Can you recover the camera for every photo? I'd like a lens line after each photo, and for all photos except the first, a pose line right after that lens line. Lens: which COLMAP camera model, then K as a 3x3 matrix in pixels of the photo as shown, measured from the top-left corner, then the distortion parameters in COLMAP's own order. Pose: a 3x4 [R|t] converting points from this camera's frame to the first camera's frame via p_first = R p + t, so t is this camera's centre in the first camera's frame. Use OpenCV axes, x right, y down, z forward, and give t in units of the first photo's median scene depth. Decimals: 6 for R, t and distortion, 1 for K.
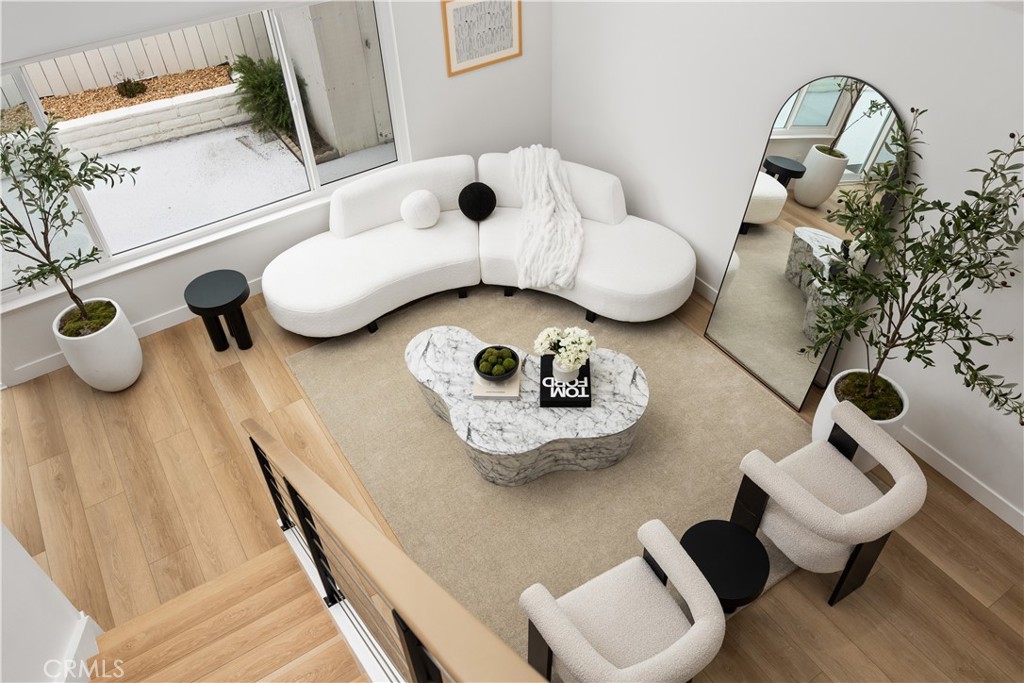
lens RADIAL K [[782.0, 0, 515.5], [0, 782.0, 345.6], [0, 0, 1]] dist [-0.006316, 0.000119]
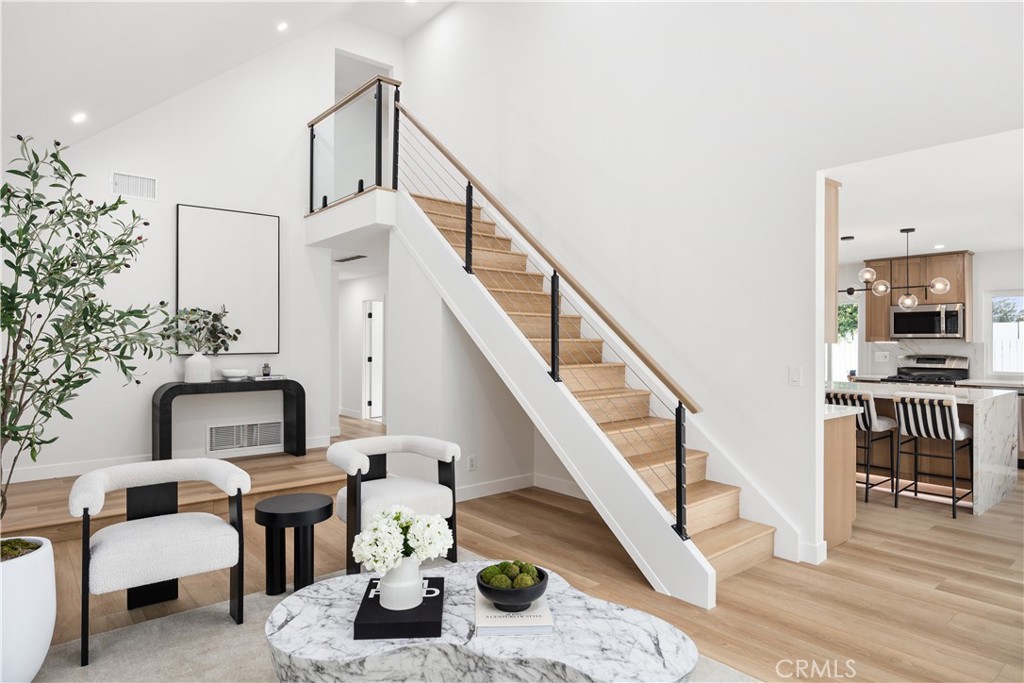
lens RADIAL K [[599.2, 0, 509.6], [0, 599.2, 336.8], [0, 0, 1]] dist [-0.006052, -0.001265]
pose [[-0.992736, 0.022323, -0.118220, 0.025759], [-0.063034, 0.740459, 0.669140, -0.369207], [0.102475, 0.671731, -0.733673, 1.014774]]
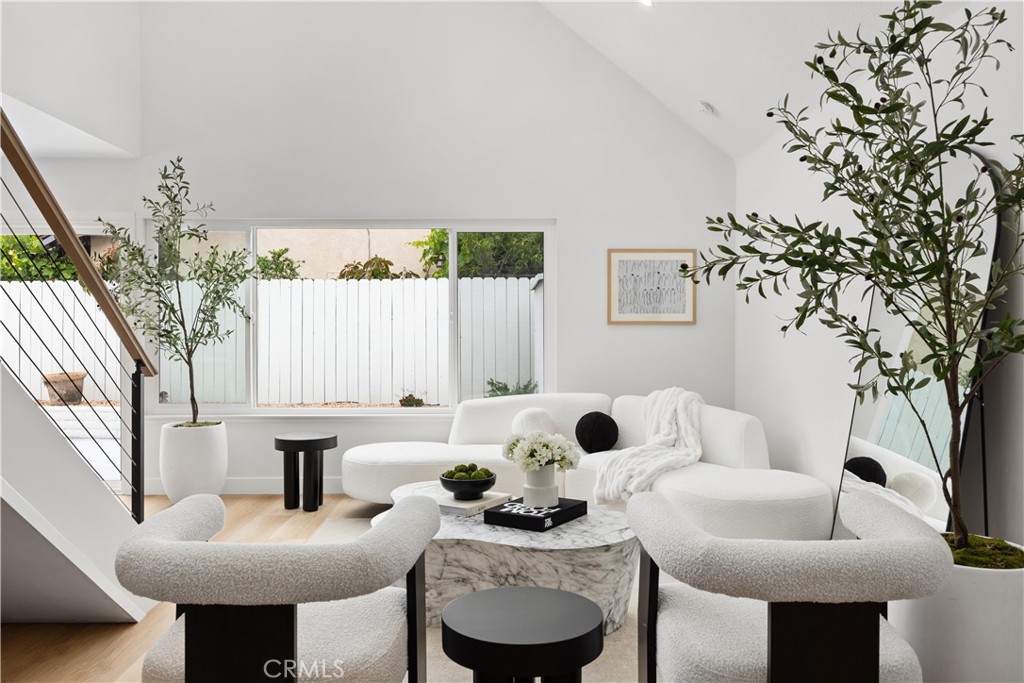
lens RADIAL K [[805.4, 0, 512.0], [0, 805.4, 341.5], [0, 0, 1]] dist [0.006861, 0.000222]
pose [[0.848998, 0.035680, -0.527190, 0.367925], [-0.374270, 0.744893, -0.552319, 0.295373], [0.372993, 0.666229, 0.645767, 0.325272]]
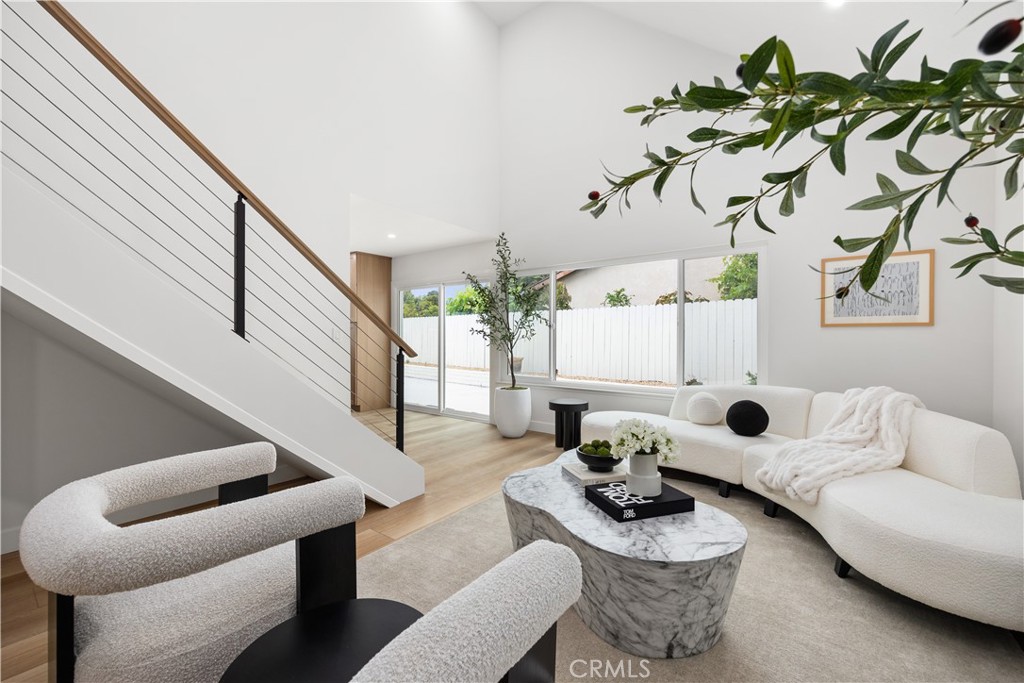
lens RADIAL K [[418.0, 0, 512.0], [0, 418.0, 341.5], [0, 0, 1]] dist [0.003042, 0.000299]
pose [[0.339989, 0.035403, -0.939763, 0.339948], [-0.645773, 0.735234, -0.205931, 0.080350], [0.683655, 0.676888, 0.272834, 0.579817]]
